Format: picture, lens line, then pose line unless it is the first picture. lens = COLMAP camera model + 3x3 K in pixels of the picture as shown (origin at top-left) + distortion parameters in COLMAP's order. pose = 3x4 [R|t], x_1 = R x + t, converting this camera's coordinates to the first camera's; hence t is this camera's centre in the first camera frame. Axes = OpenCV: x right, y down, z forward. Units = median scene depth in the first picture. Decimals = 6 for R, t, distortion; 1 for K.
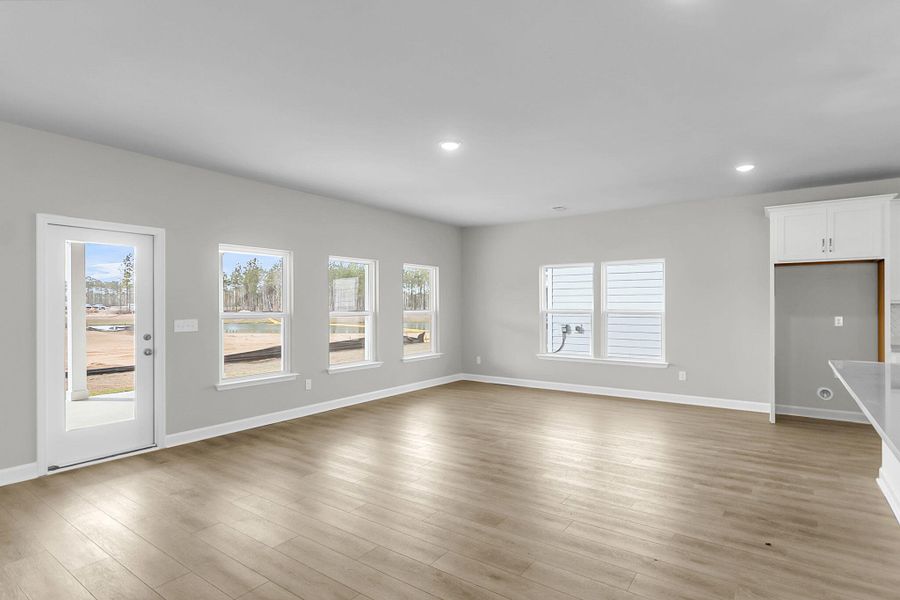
lens RADIAL K [[466.8, 0, 458.3], [0, 466.8, 300.4], [0, 0, 1]] dist [-0.002822, 0.001967]
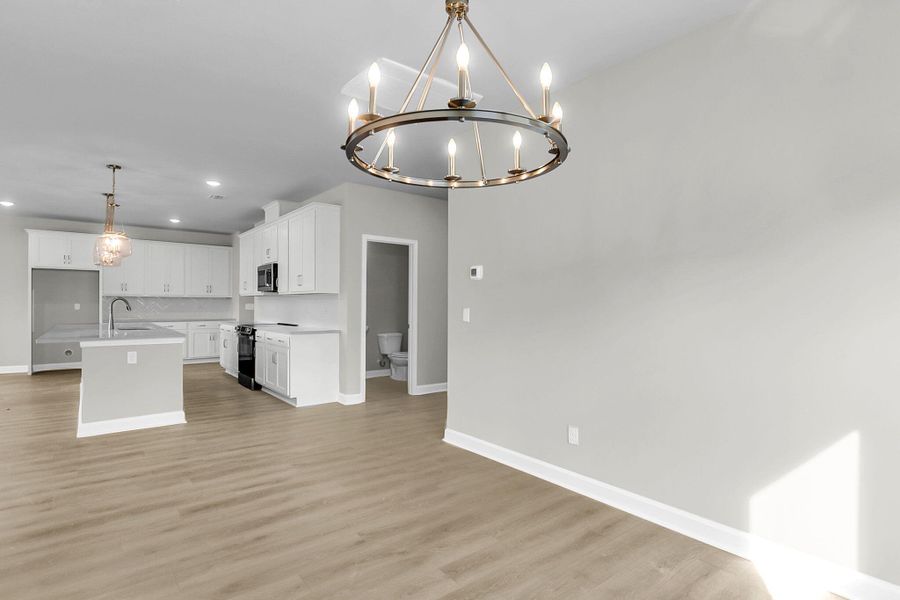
lens RADIAL K [[466.8, 0, 454.5], [0, 466.8, 303.9], [0, 0, 1]] dist [-0.002822, 0.001967]
pose [[0.277460, 0.003166, 0.960732, -0.348232], [-0.014206, 0.999899, 0.000808, 0.013746], [-0.960632, -0.013872, 0.277477, -0.662191]]
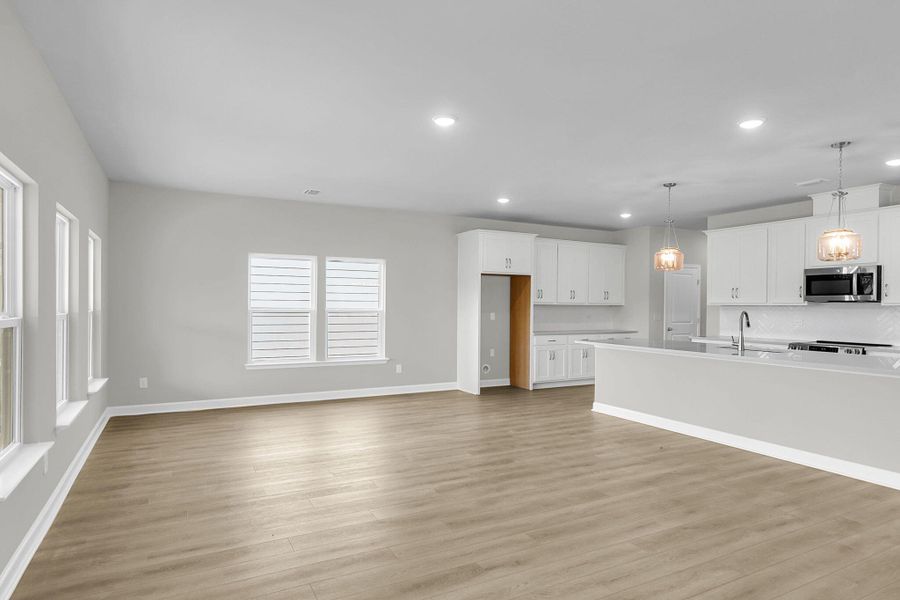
lens RADIAL K [[521.4, 0, 447.5], [0, 521.4, 303.8], [0, 0, 1]] dist [-0.004759, 0.000857]
pose [[0.446430, 0.009081, 0.894773, -0.635103], [-0.018106, 0.999835, -0.001113, 0.009498], [-0.894635, -0.015703, 0.446521, 0.399990]]
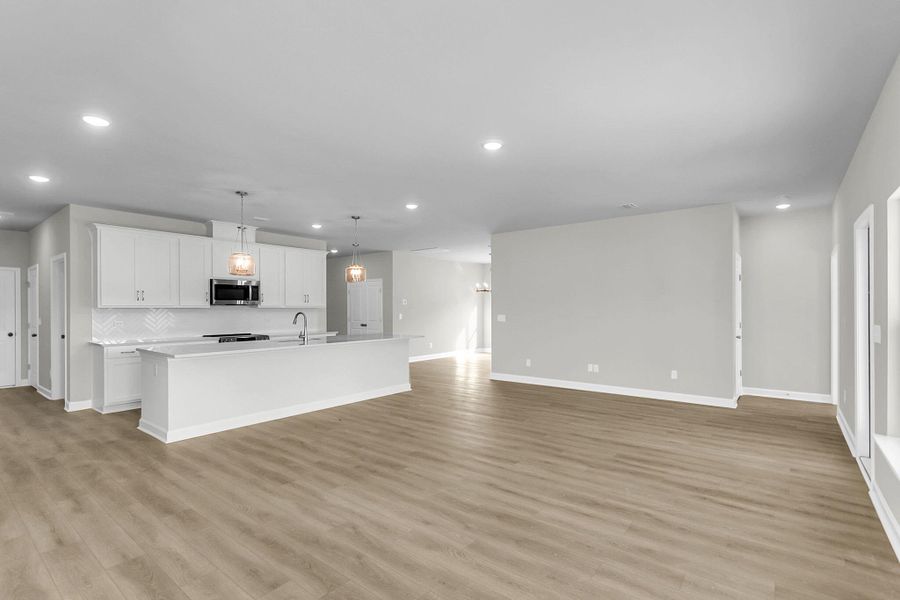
lens RADIAL K [[416.7, 0, 463.7], [0, 416.7, 308.6], [0, 0, 1]] dist [0.001291, 0.001899]
pose [[-0.999377, 0.005322, 0.034888, 0.010884], [0.005025, 0.999950, -0.008597, 0.013485], [-0.034932, -0.008416, -0.999354, 1.353704]]
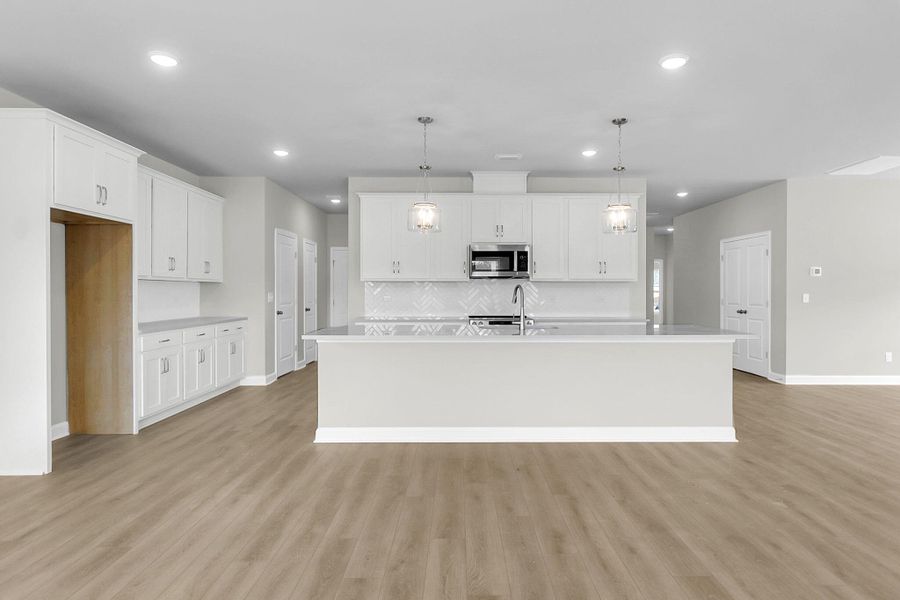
lens RADIAL K [[521.4, 0, 465.5], [0, 521.4, 287.9], [0, 0, 1]] dist [-0.004759, 0.000857]
pose [[-0.591326, 0.006196, 0.806409, -0.174347], [-0.006290, 0.999905, -0.012295, 0.027195], [-0.806408, -0.012343, -0.591230, 0.902002]]
